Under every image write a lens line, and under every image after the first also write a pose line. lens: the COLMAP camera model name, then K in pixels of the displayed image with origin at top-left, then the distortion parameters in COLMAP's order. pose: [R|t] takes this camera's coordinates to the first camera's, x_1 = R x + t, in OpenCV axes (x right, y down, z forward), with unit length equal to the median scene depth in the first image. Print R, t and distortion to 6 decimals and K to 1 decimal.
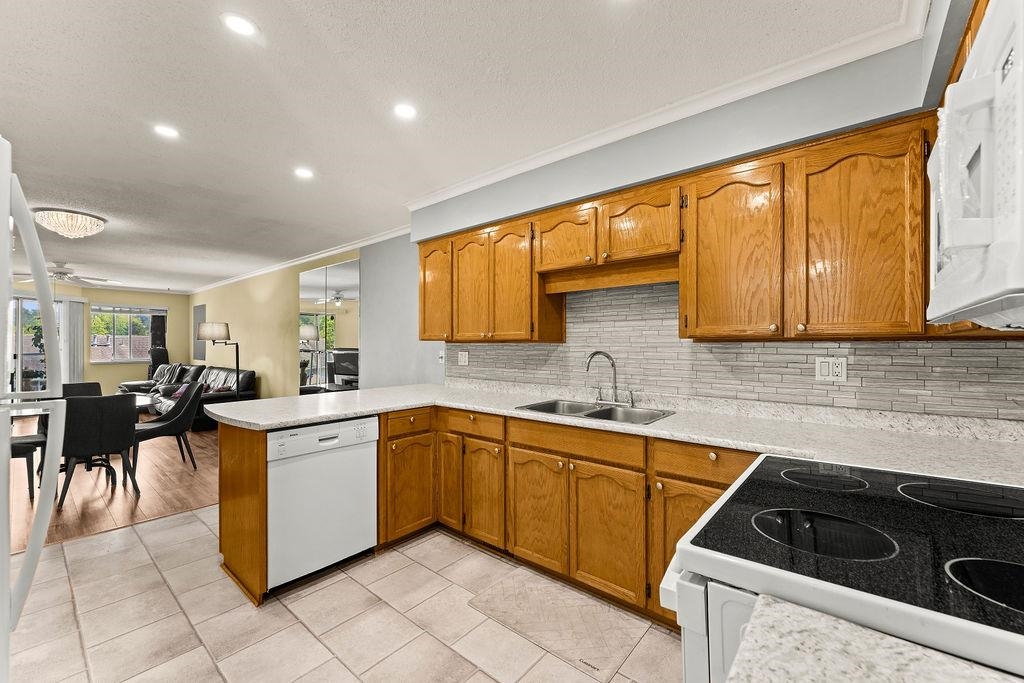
lens RADIAL K [[422.8, 0, 505.6], [0, 422.8, 343.3], [0, 0, 1]] dist [-0.002913, -0.000215]
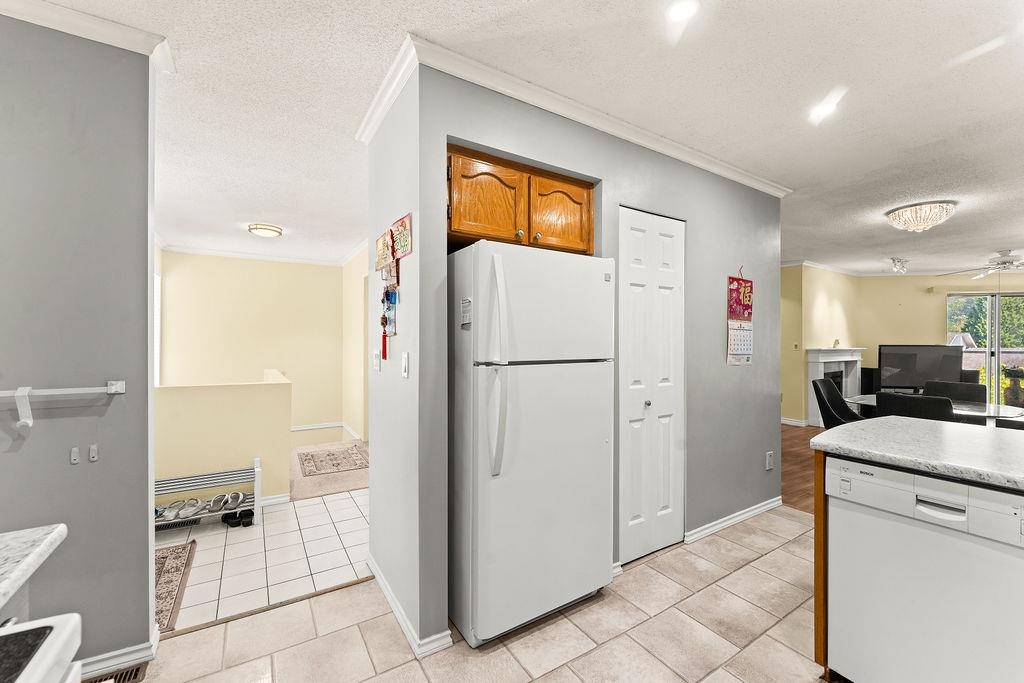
lens RADIAL K [[411.6, 0, 507.1], [0, 411.6, 337.5], [0, 0, 1]] dist [-0.001503, -0.000425]
pose [[-0.292854, -0.005207, -0.956143, 0.276240], [-0.004115, 0.999983, -0.004186, 0.005568], [0.956148, 0.002708, -0.292870, 0.612151]]
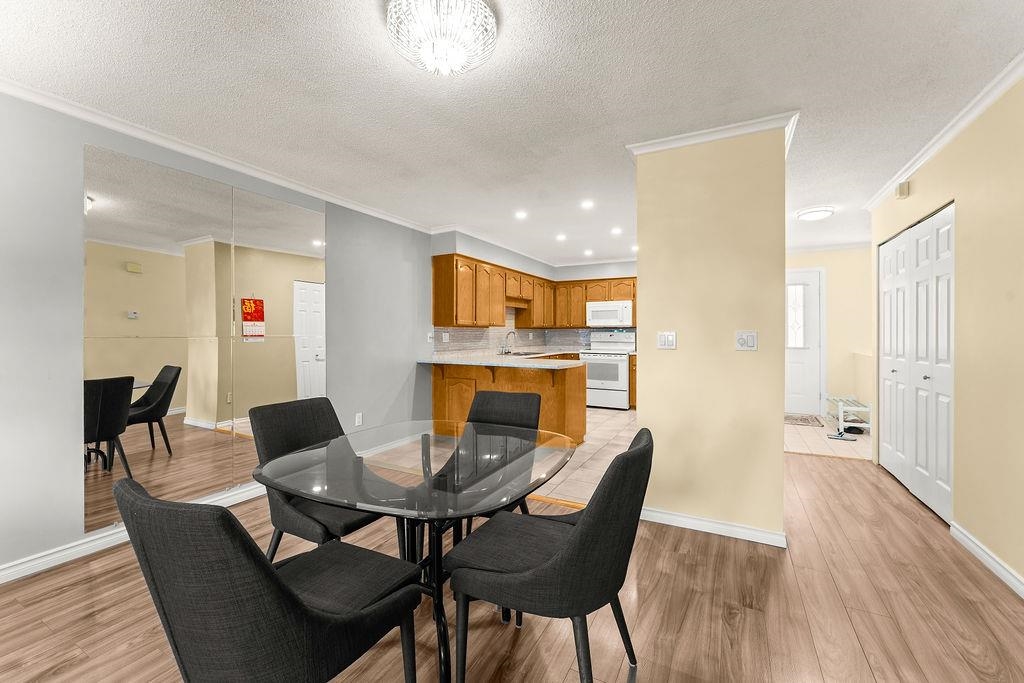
lens RADIAL K [[409.1, 0, 519.2], [0, 409.1, 340.7], [0, 0, 1]] dist [-0.001242, -0.000196]
pose [[-0.238443, -0.015991, 0.971025, -2.385707], [-0.002089, 0.999871, 0.015953, 0.037236], [-0.971154, 0.001776, -0.238445, 1.702752]]
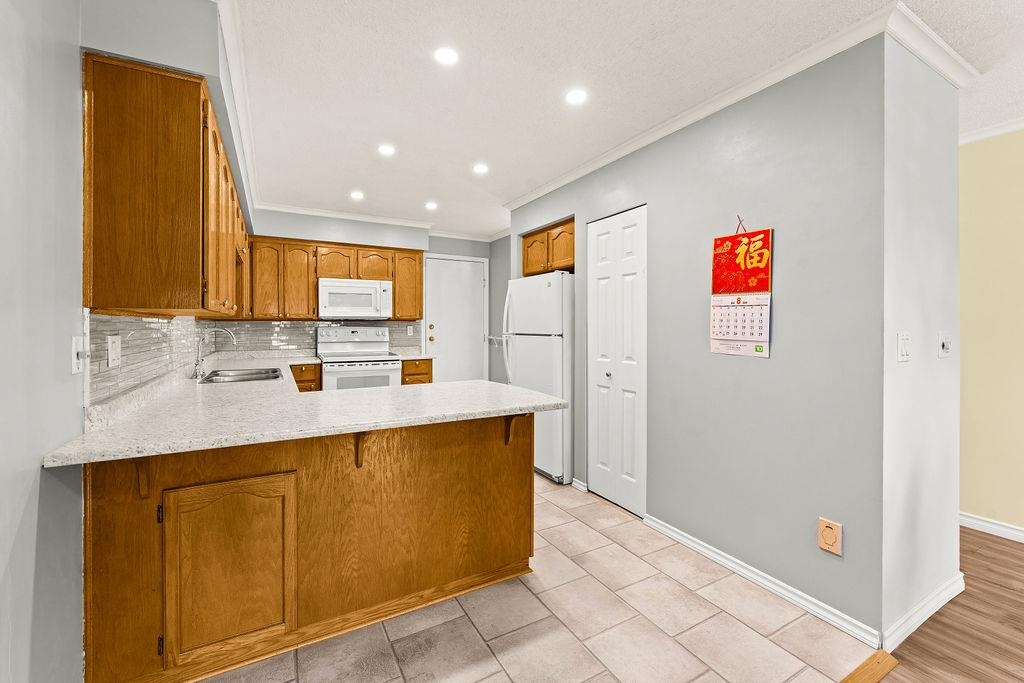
lens RADIAL K [[427.2, 0, 503.5], [0, 427.2, 326.4], [0, 0, 1]] dist [-0.002460, -0.000079]
pose [[-0.933574, 0.000023, 0.358386, -0.993500], [0.000449, 0.999999, 0.001104, 0.016624], [-0.358386, 0.001191, -0.933573, 1.981861]]
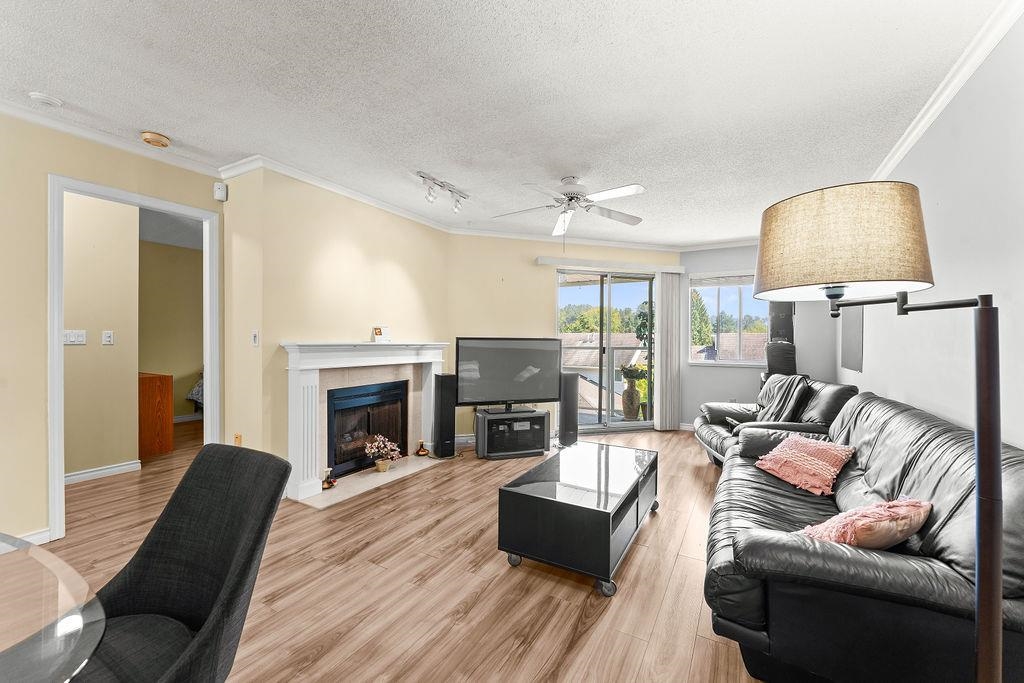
lens RADIAL K [[409.1, 0, 519.2], [0, 409.1, 340.7], [0, 0, 1]] dist [-0.001242, -0.000196]
pose [[0.196378, 0.002606, -0.980525, -1.403119], [-0.009653, 0.999953, 0.000724, 0.044883], [0.980481, 0.009323, 0.196394, 2.155214]]
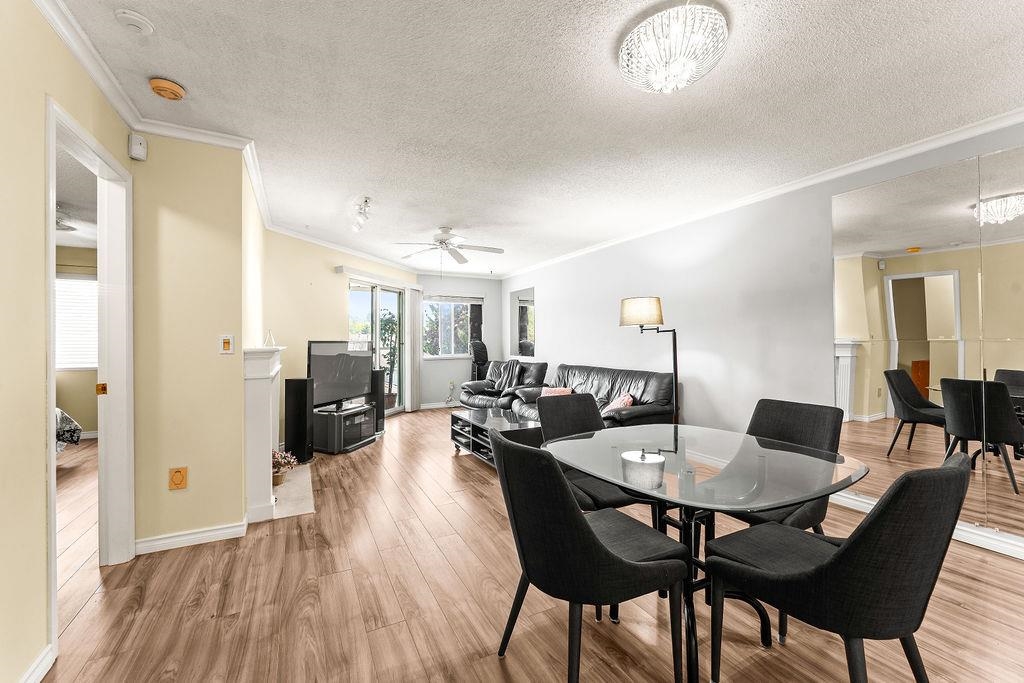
lens RADIAL K [[421.8, 0, 507.8], [0, 421.8, 332.1], [0, 0, 1]] dist [-0.009555, -0.000168]
pose [[0.925394, -0.014830, -0.378716, -1.685317], [0.007039, 0.999734, -0.021947, 0.041894], [0.378941, 0.017644, 0.925253, 0.860940]]
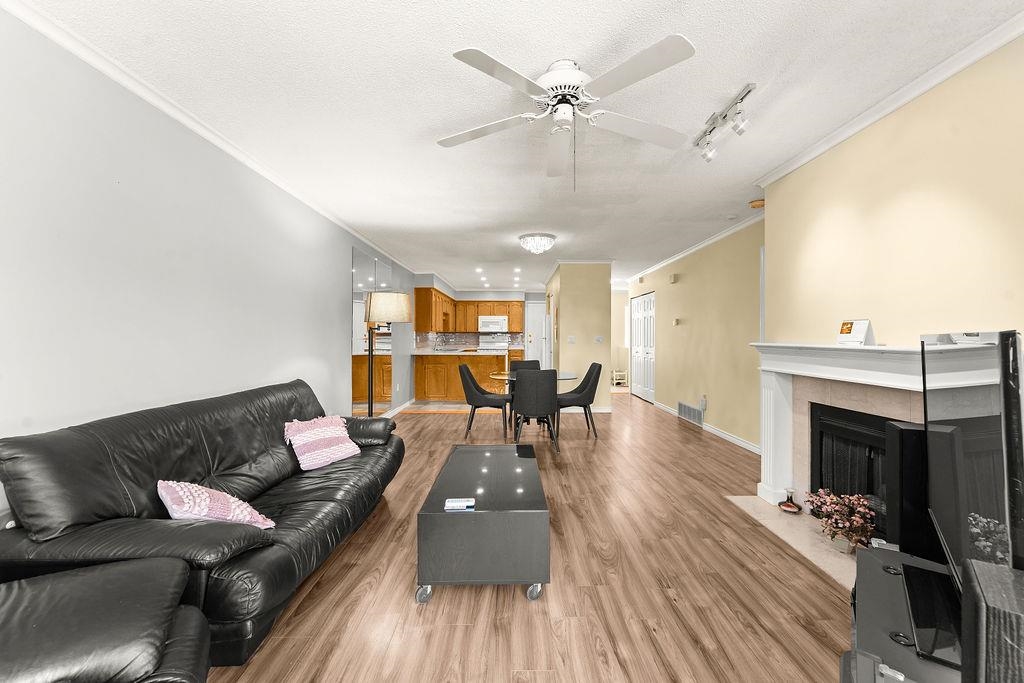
lens RADIAL K [[402.8, 0, 515.9], [0, 402.8, 337.3], [0, 0, 1]] dist [-0.000964, -0.000083]
pose [[-0.660483, -0.001619, 0.750839, -3.238447], [-0.002352, 0.999997, 0.000087, 0.040723], [-0.750837, -0.001709, -0.660485, 3.179900]]
